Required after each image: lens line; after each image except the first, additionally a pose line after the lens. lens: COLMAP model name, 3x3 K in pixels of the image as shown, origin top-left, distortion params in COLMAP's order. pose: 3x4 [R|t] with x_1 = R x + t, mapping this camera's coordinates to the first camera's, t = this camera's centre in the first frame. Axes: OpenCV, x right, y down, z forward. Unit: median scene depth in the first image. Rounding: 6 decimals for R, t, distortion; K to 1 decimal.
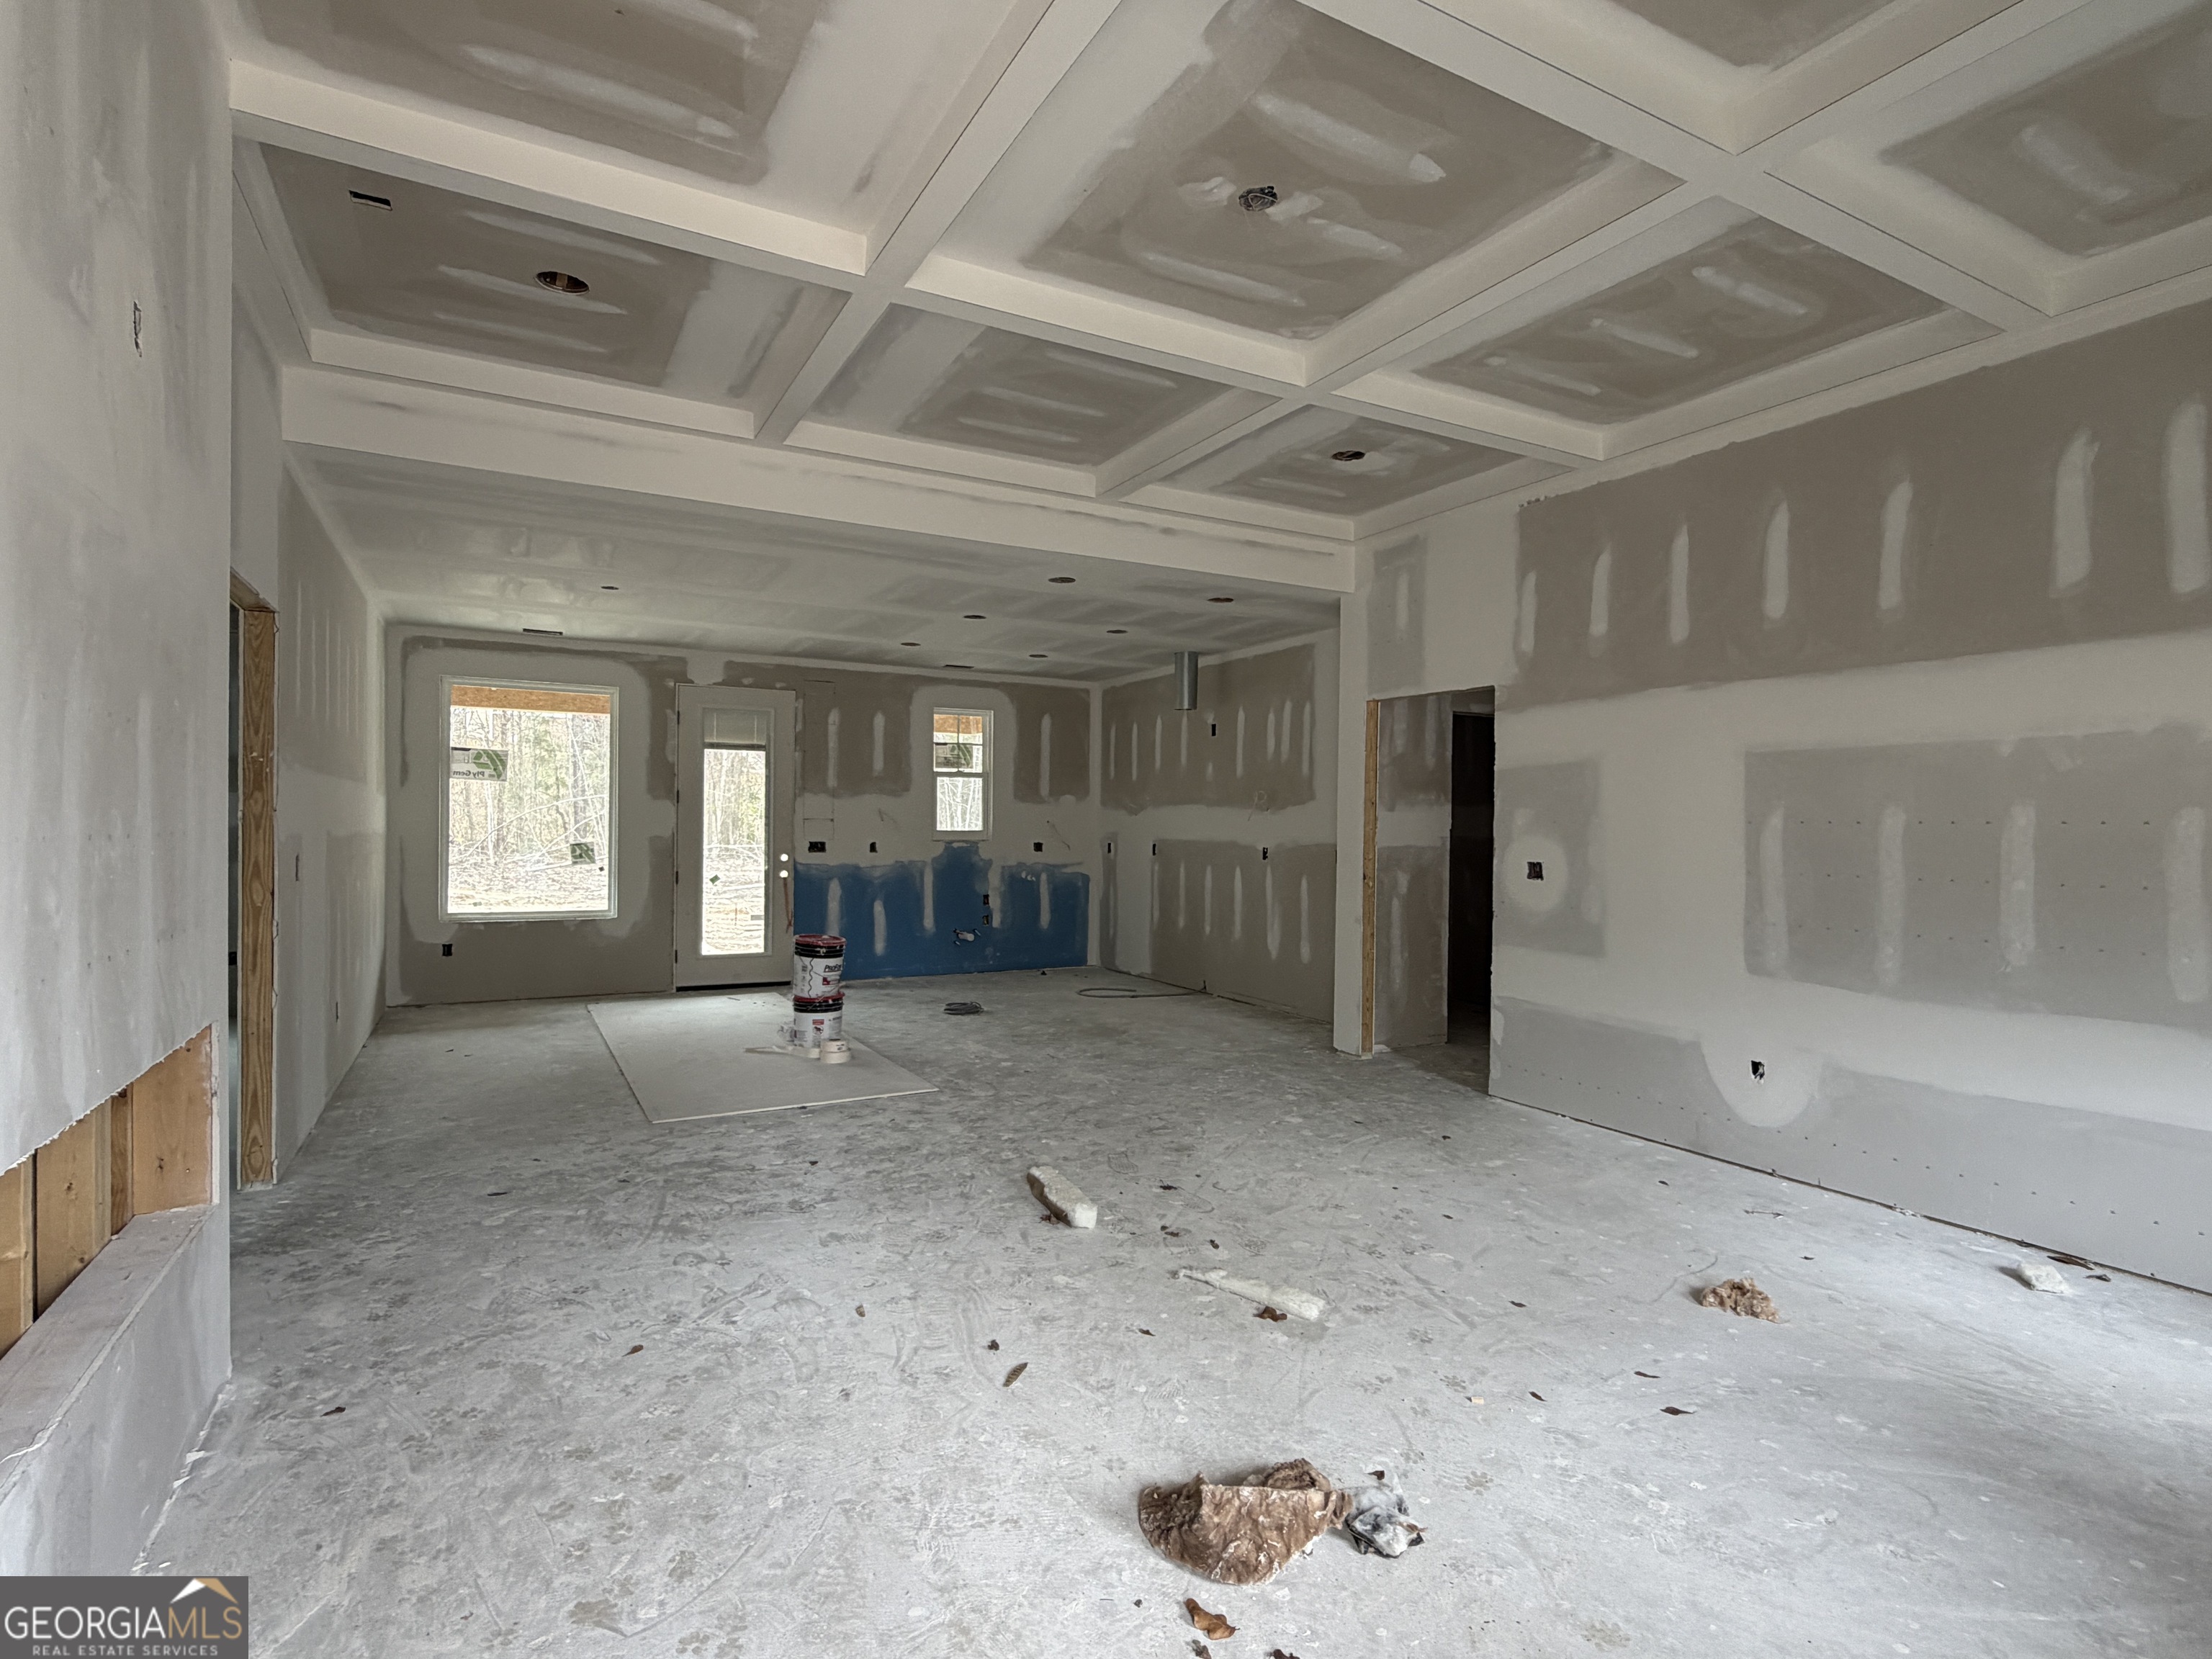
lens RADIAL K [[1101.7, 0, 1100.7], [0, 1101.7, 833.6], [0, 0, 1]] dist [-0.000664, -0.000364]
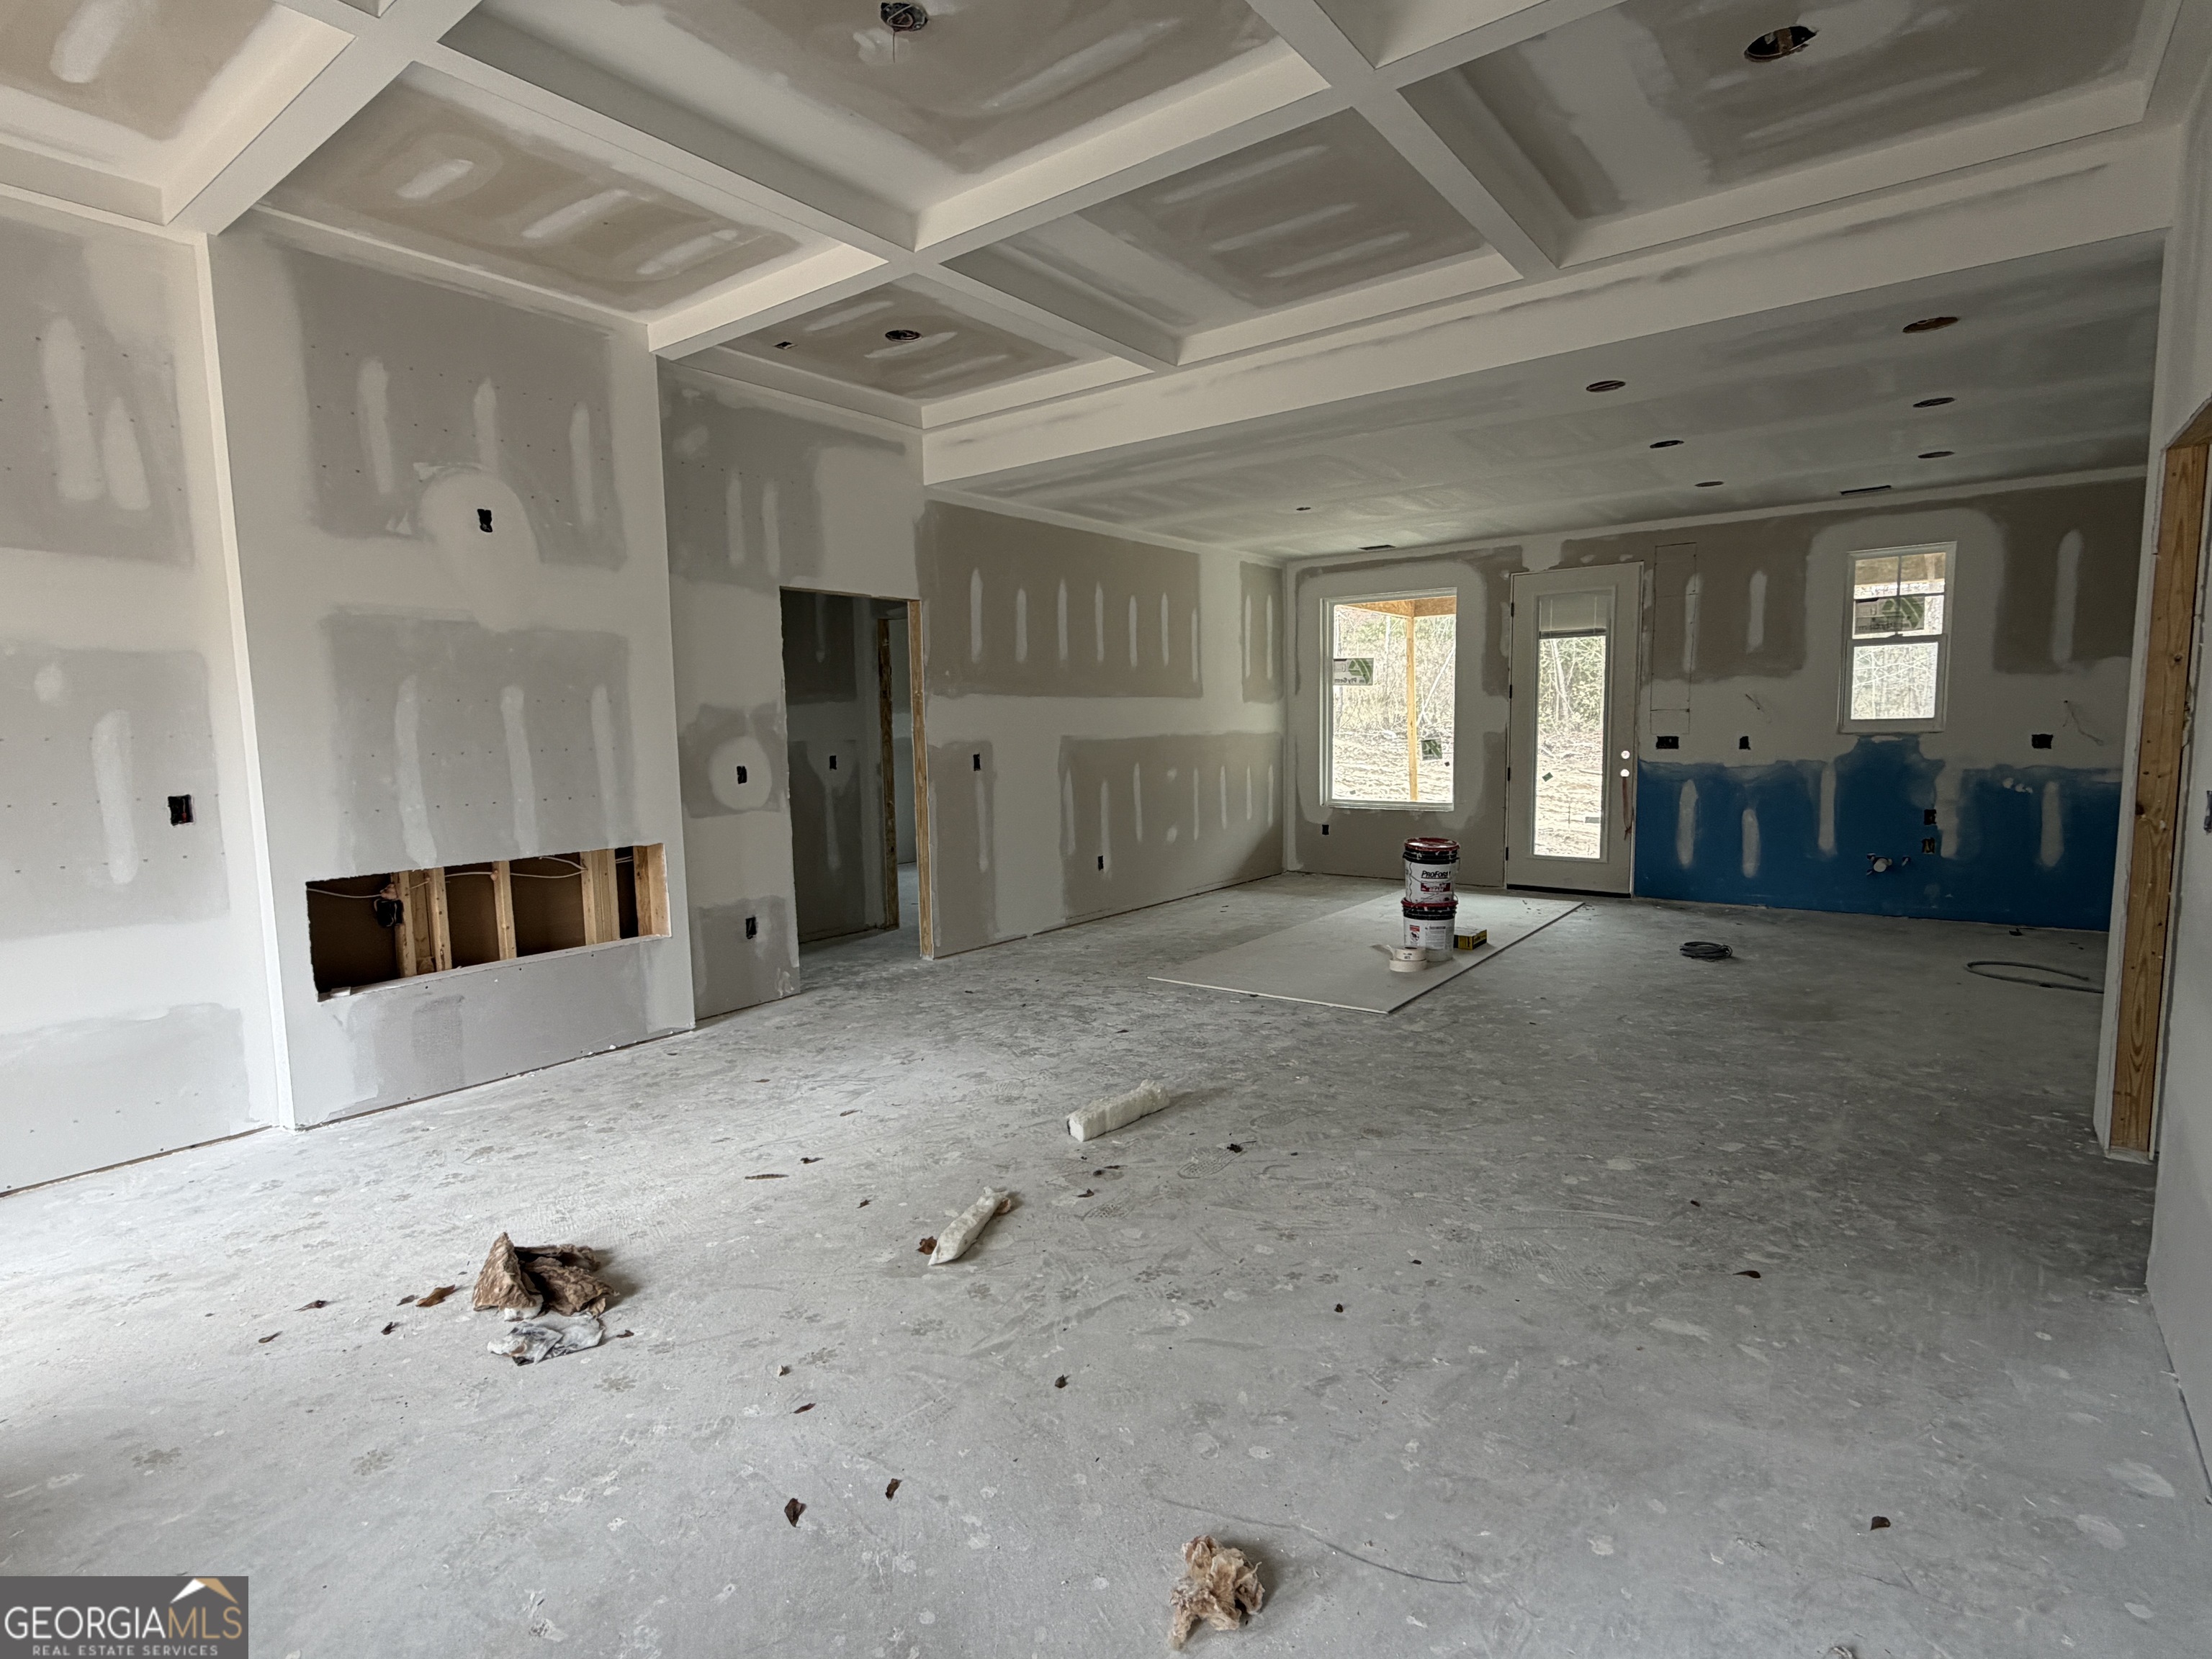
lens RADIAL K [[1101.7, 0, 1100.7], [0, 1101.7, 833.6], [0, 0, 1]] dist [-0.000664, -0.000364]
pose [[0.407638, 0.074890, -0.910067, 0.453855], [0.017838, 0.995788, 0.089934, -0.002979], [0.912969, -0.052894, 0.404585, 0.325293]]
